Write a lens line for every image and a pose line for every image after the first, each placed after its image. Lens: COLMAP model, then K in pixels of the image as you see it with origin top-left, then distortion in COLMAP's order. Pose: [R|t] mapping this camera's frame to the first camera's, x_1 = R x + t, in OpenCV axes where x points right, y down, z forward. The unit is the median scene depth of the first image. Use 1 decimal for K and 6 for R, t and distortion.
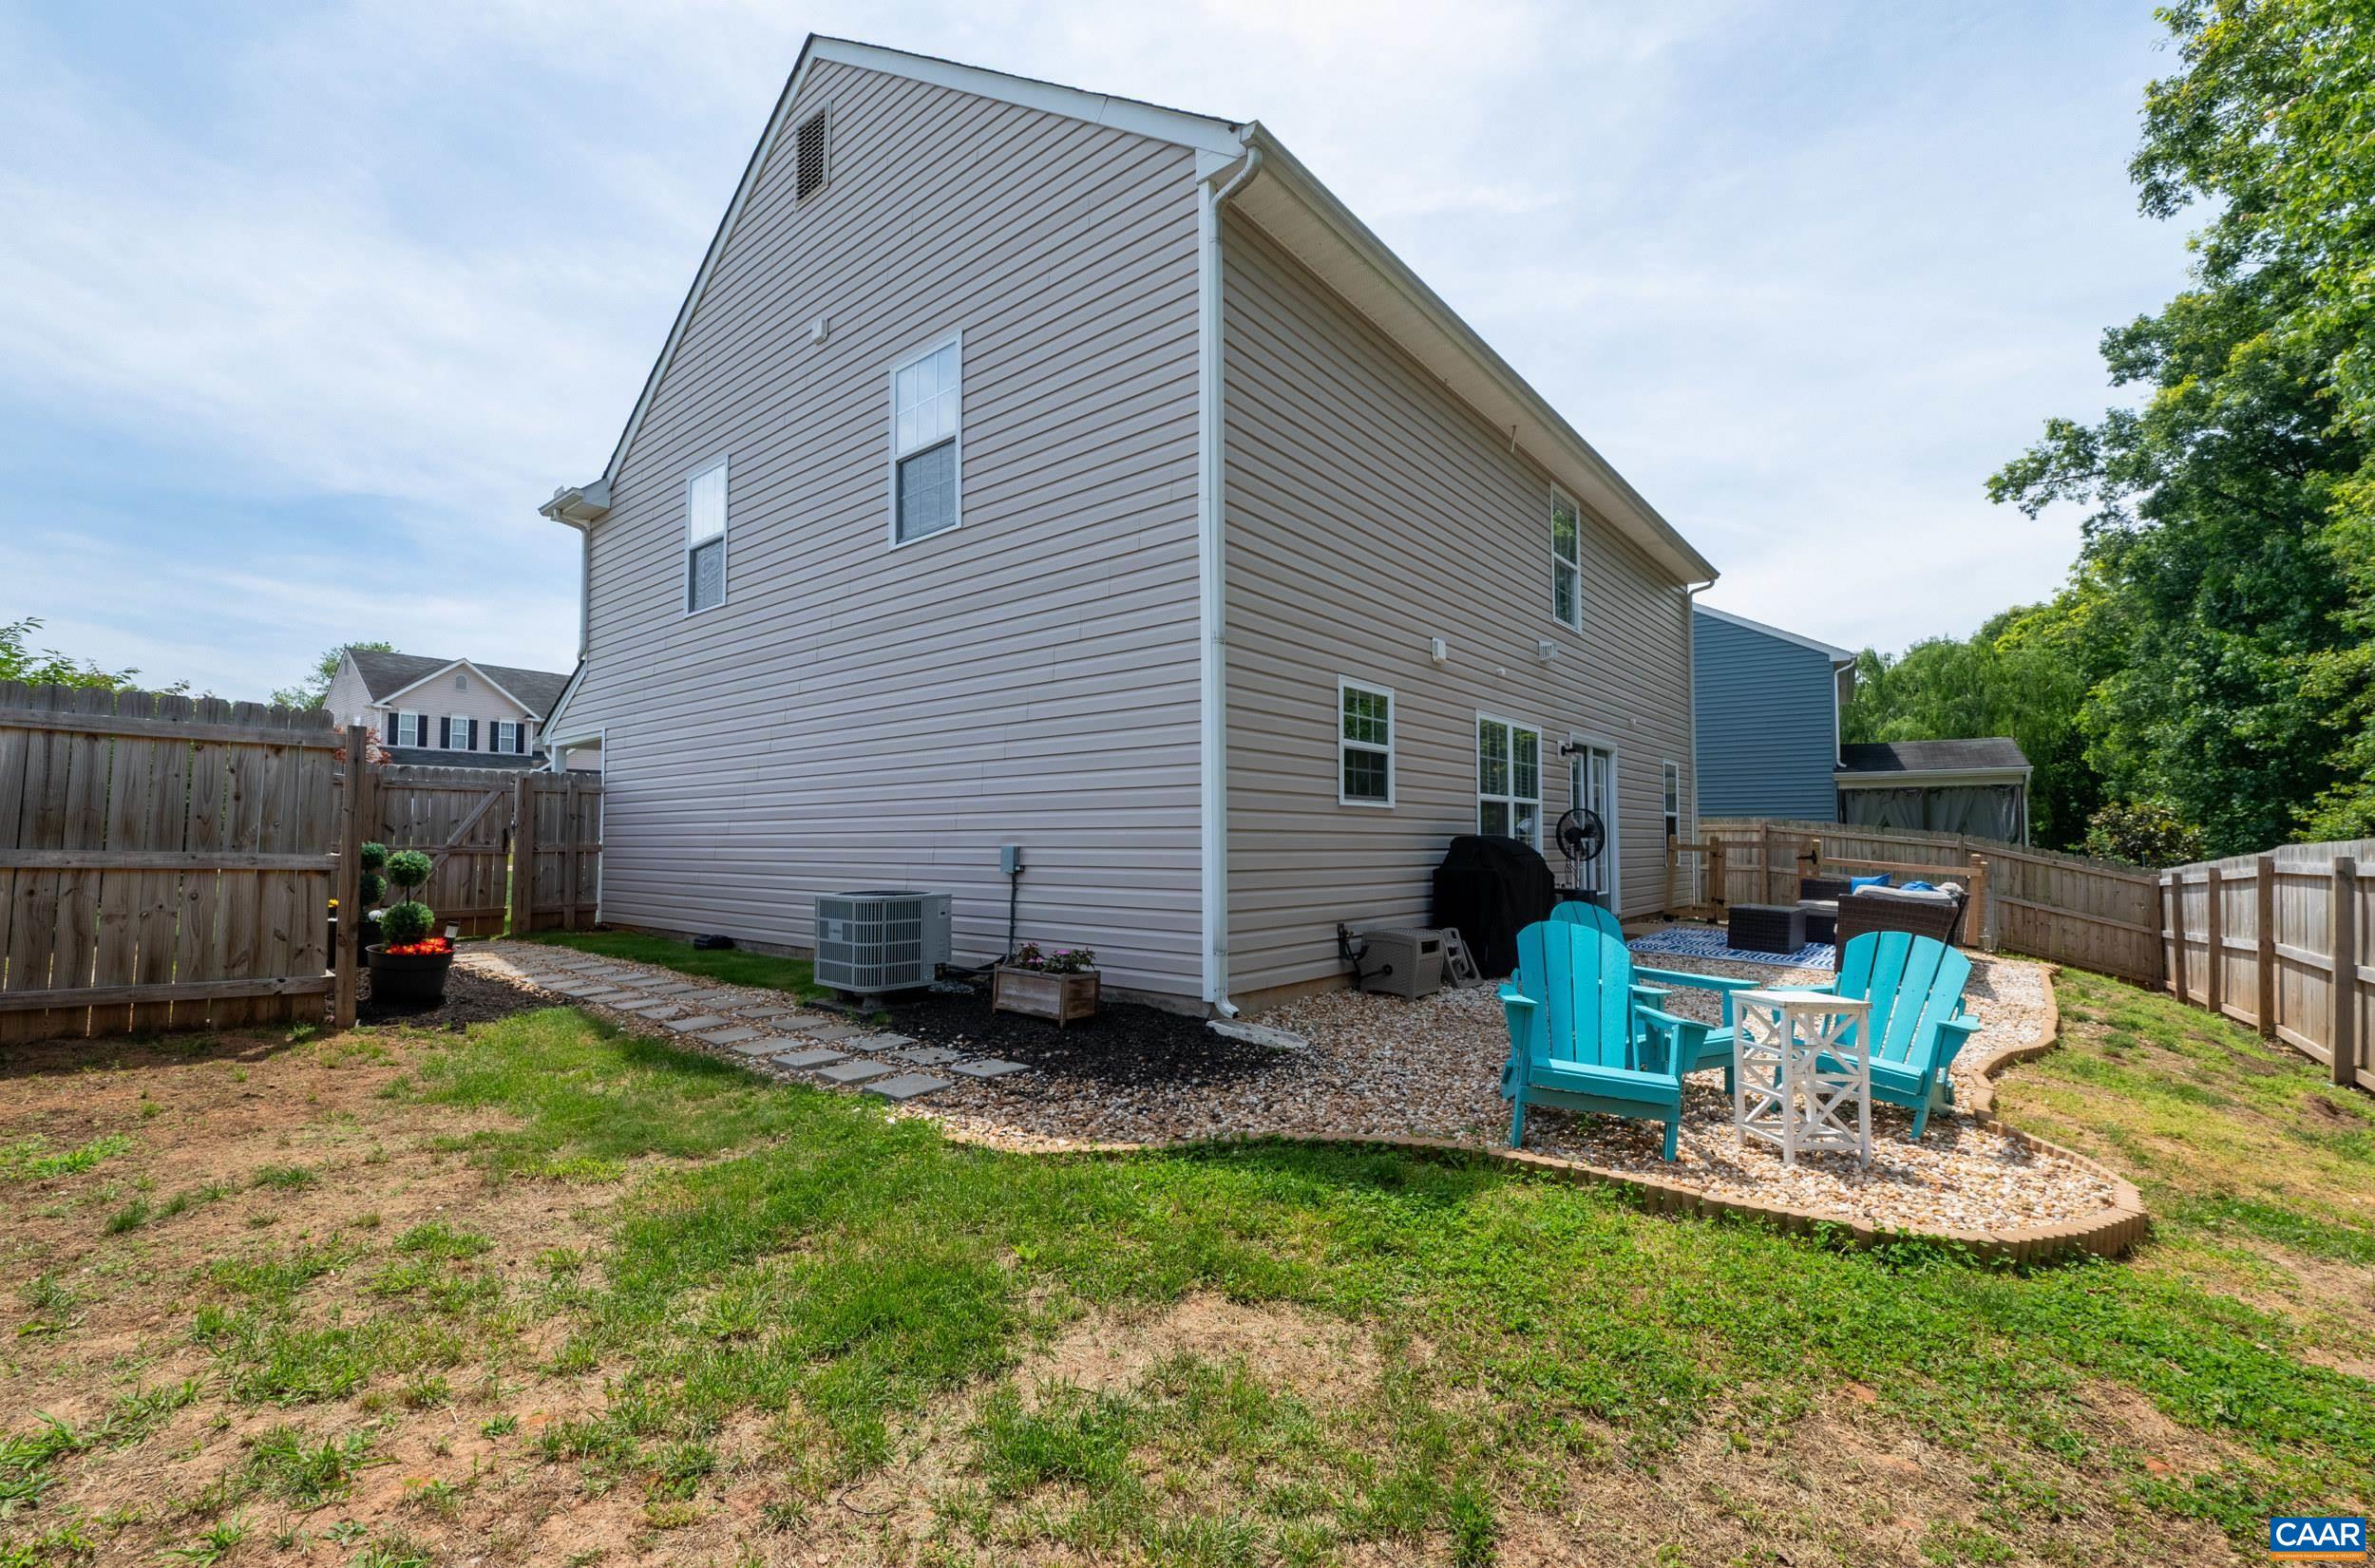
lens RADIAL K [[950.1, 0, 1190.5], [0, 950.1, 804.1], [0, 0, 1]] dist [0.000580, -0.000739]
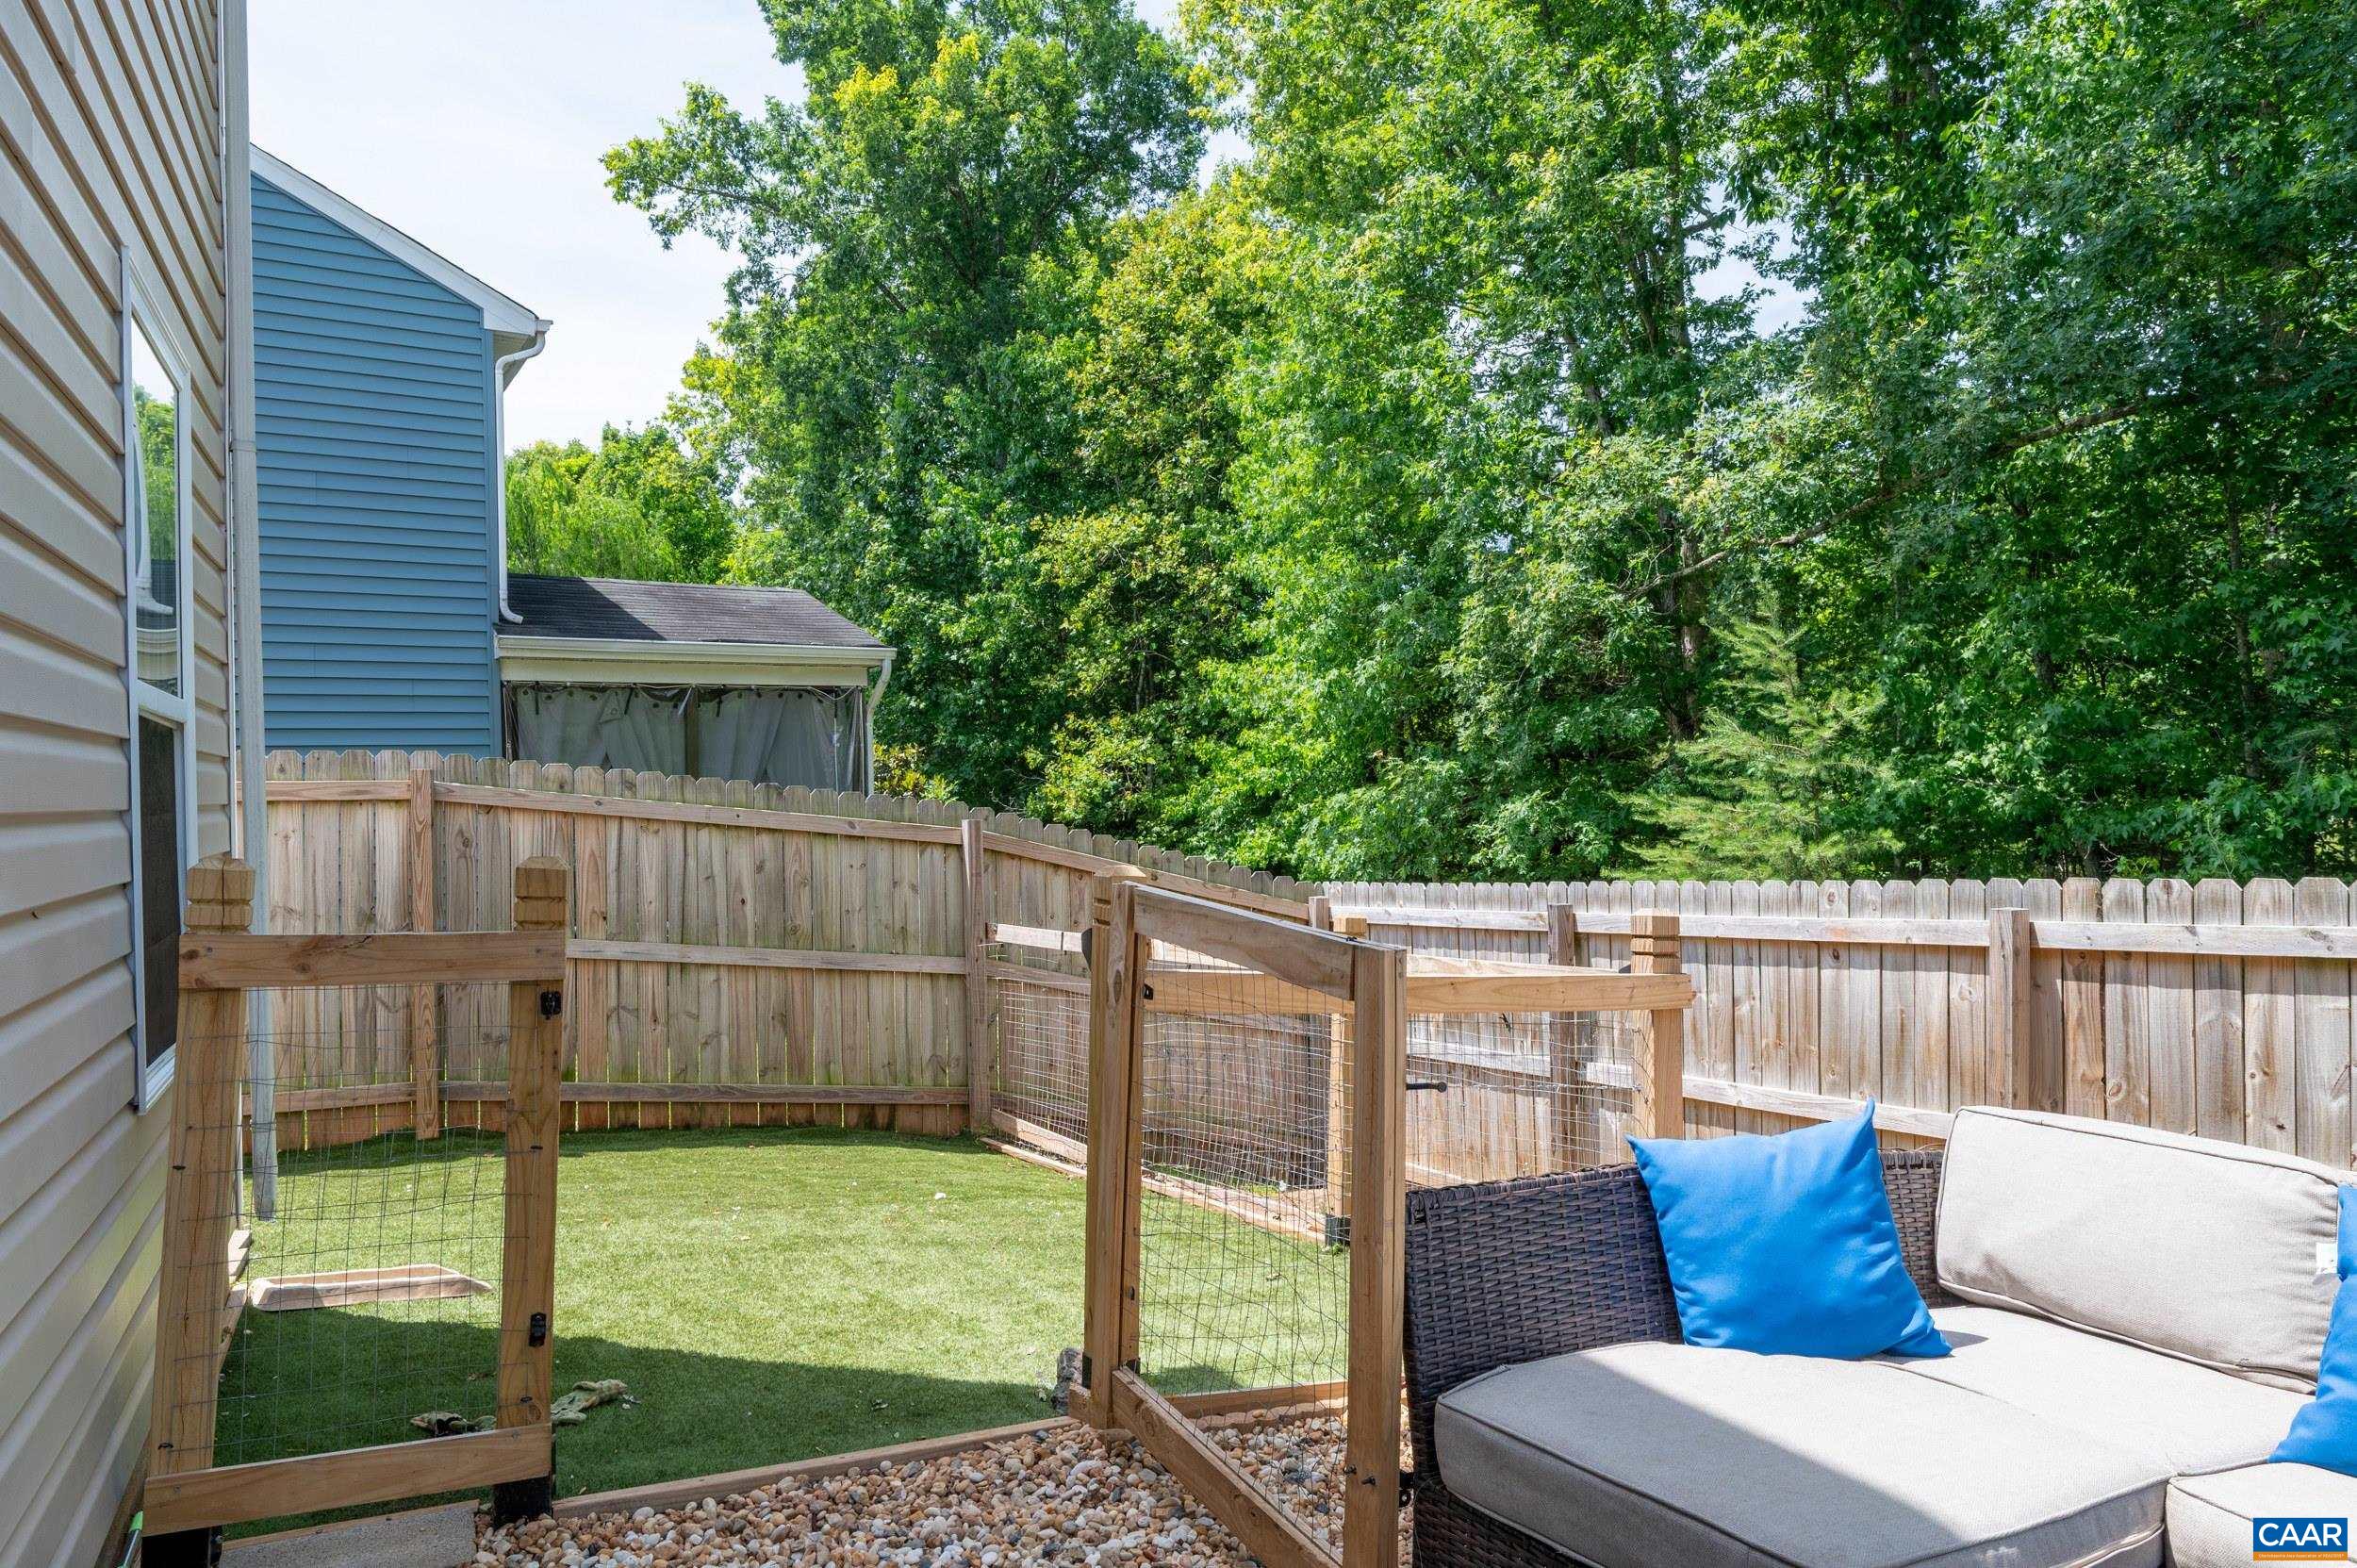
lens RADIAL K [[1562.0, 0, 1177.2], [0, 1562.0, 788.0], [0, 0, 1]] dist [-0.007754, -0.002865]
pose [[0.412897, -0.007784, 0.910744, 0.197294], [-0.017842, 0.999702, 0.016633, 0.009068], [-0.910603, -0.023117, 0.412636, 0.421681]]
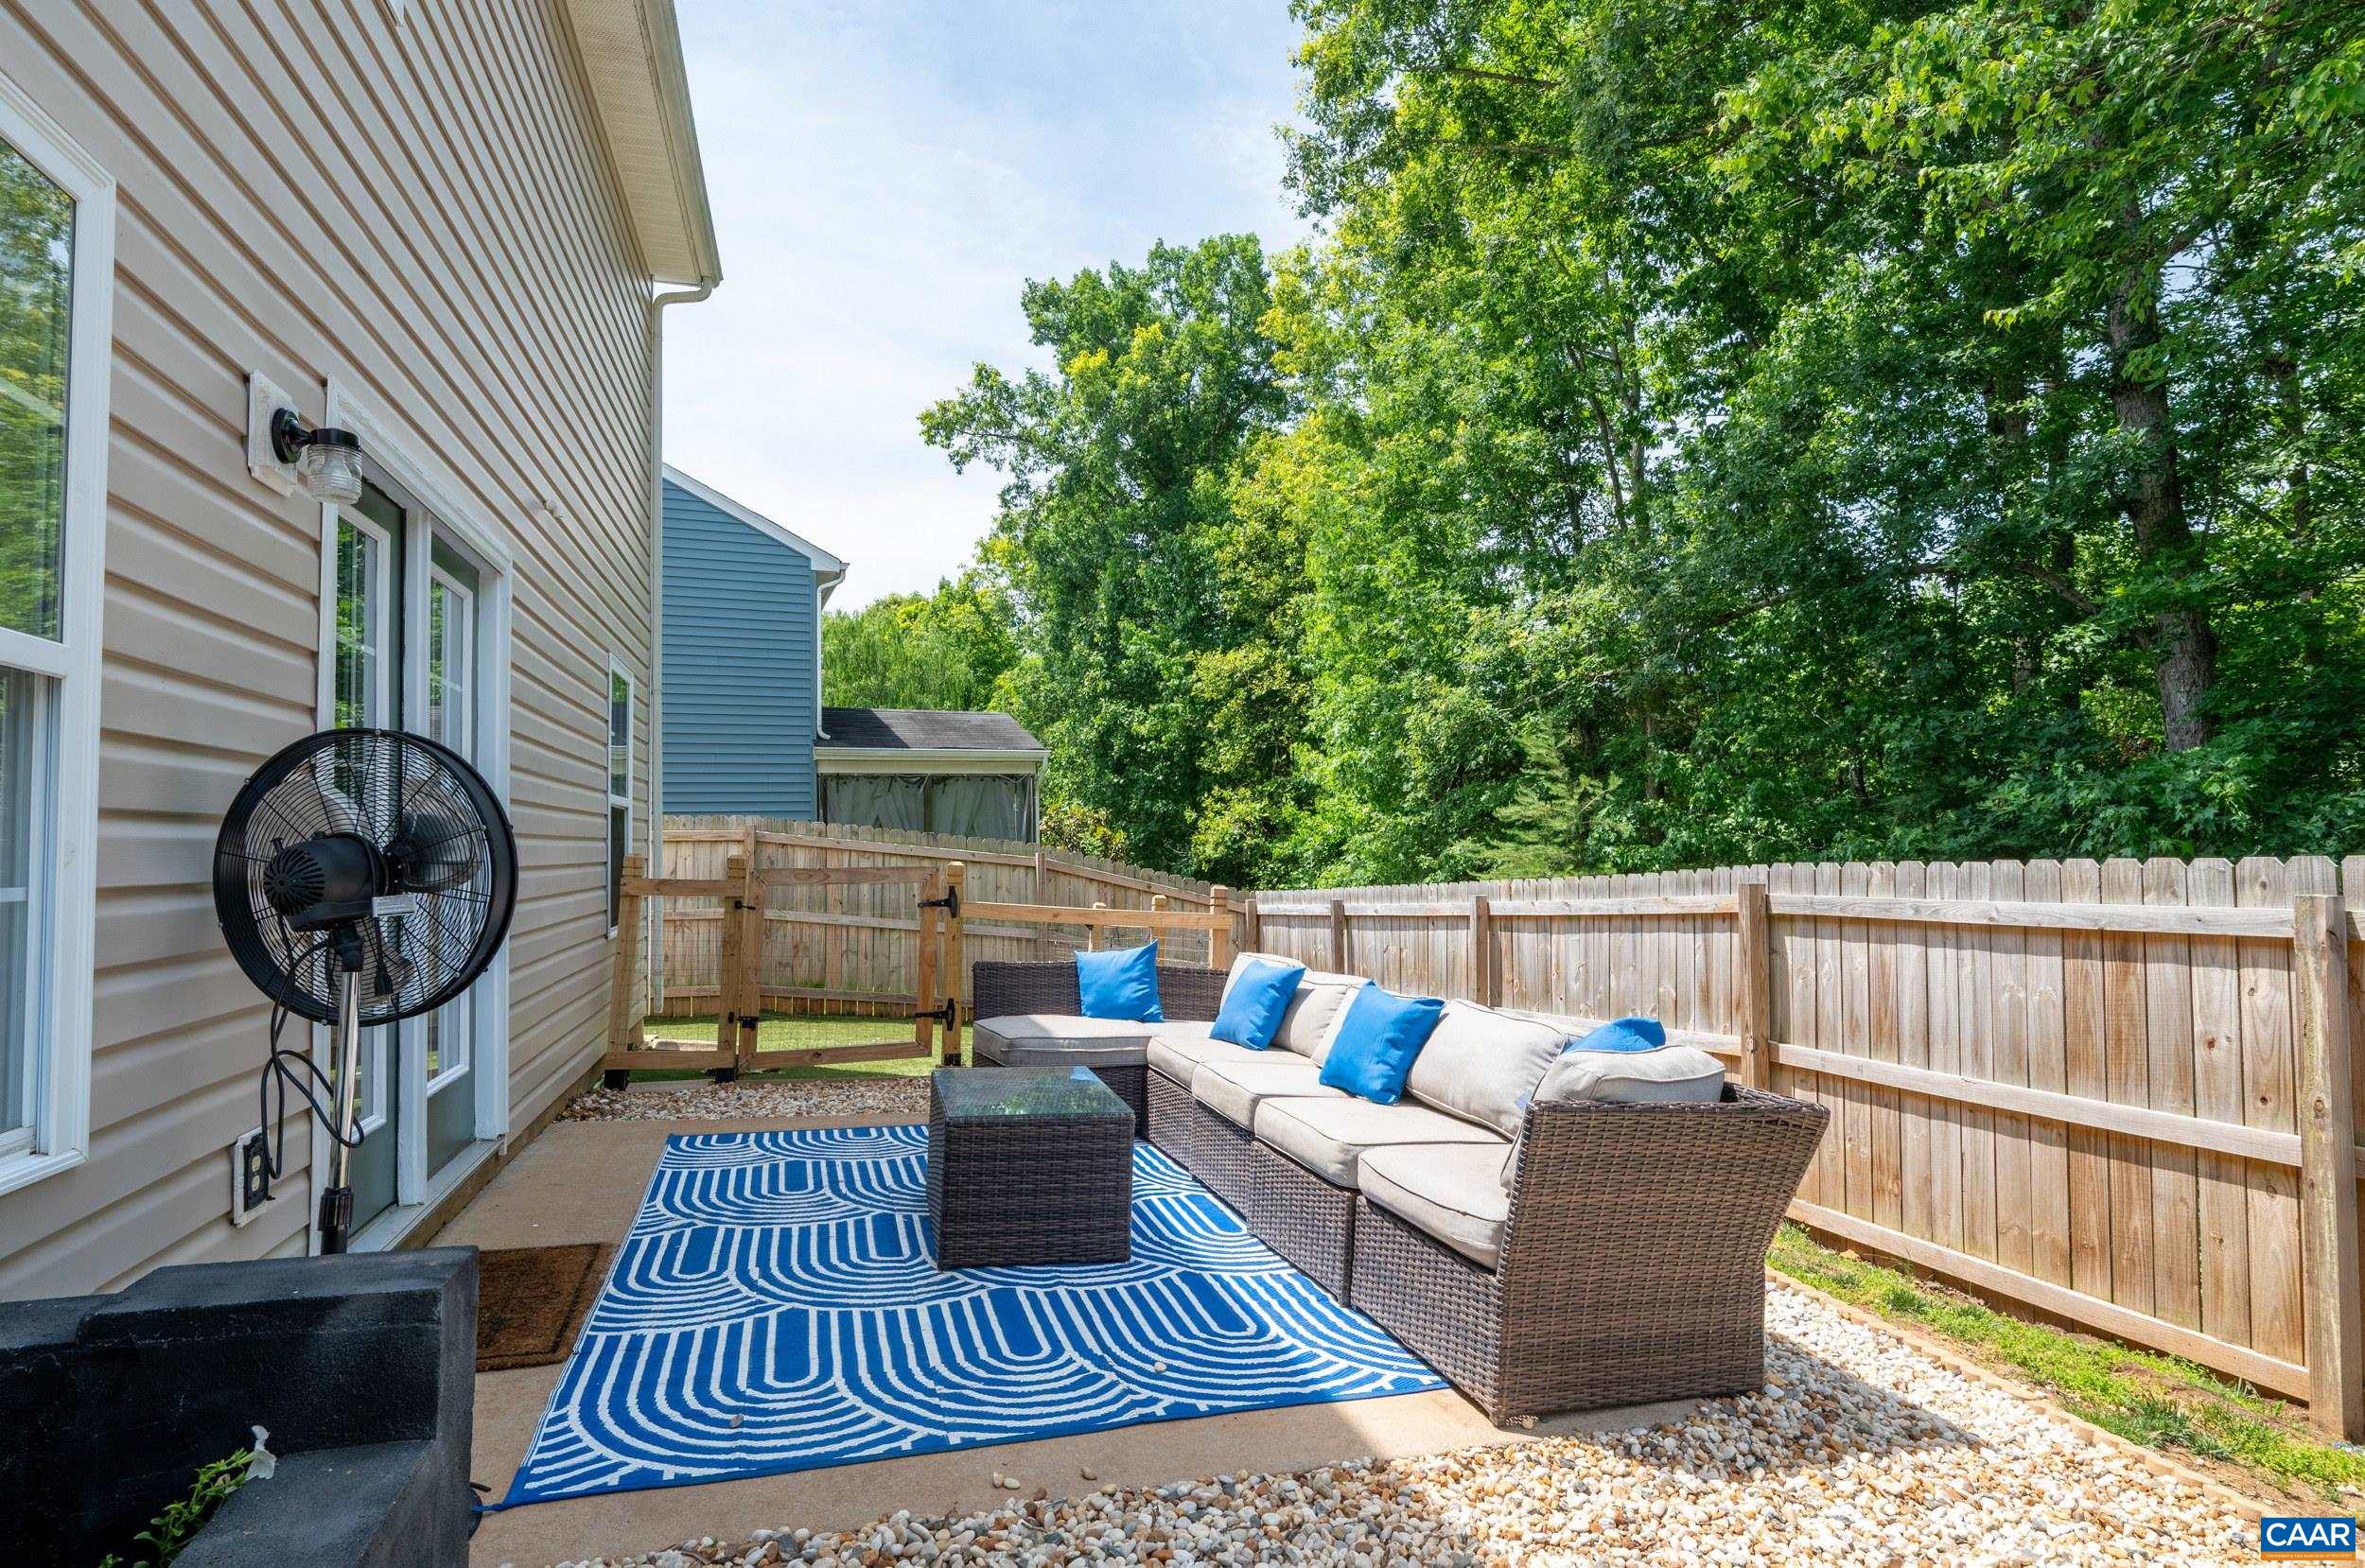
lens RADIAL K [[1231.6, 0, 1183.7], [0, 1231.6, 774.3], [0, 0, 1]] dist [0.004740, 0.000570]
pose [[0.557174, 0.036877, 0.829576, 0.115865], [-0.016144, 0.999306, -0.033579, 0.006968], [-0.830239, 0.005317, 0.557383, 0.284565]]
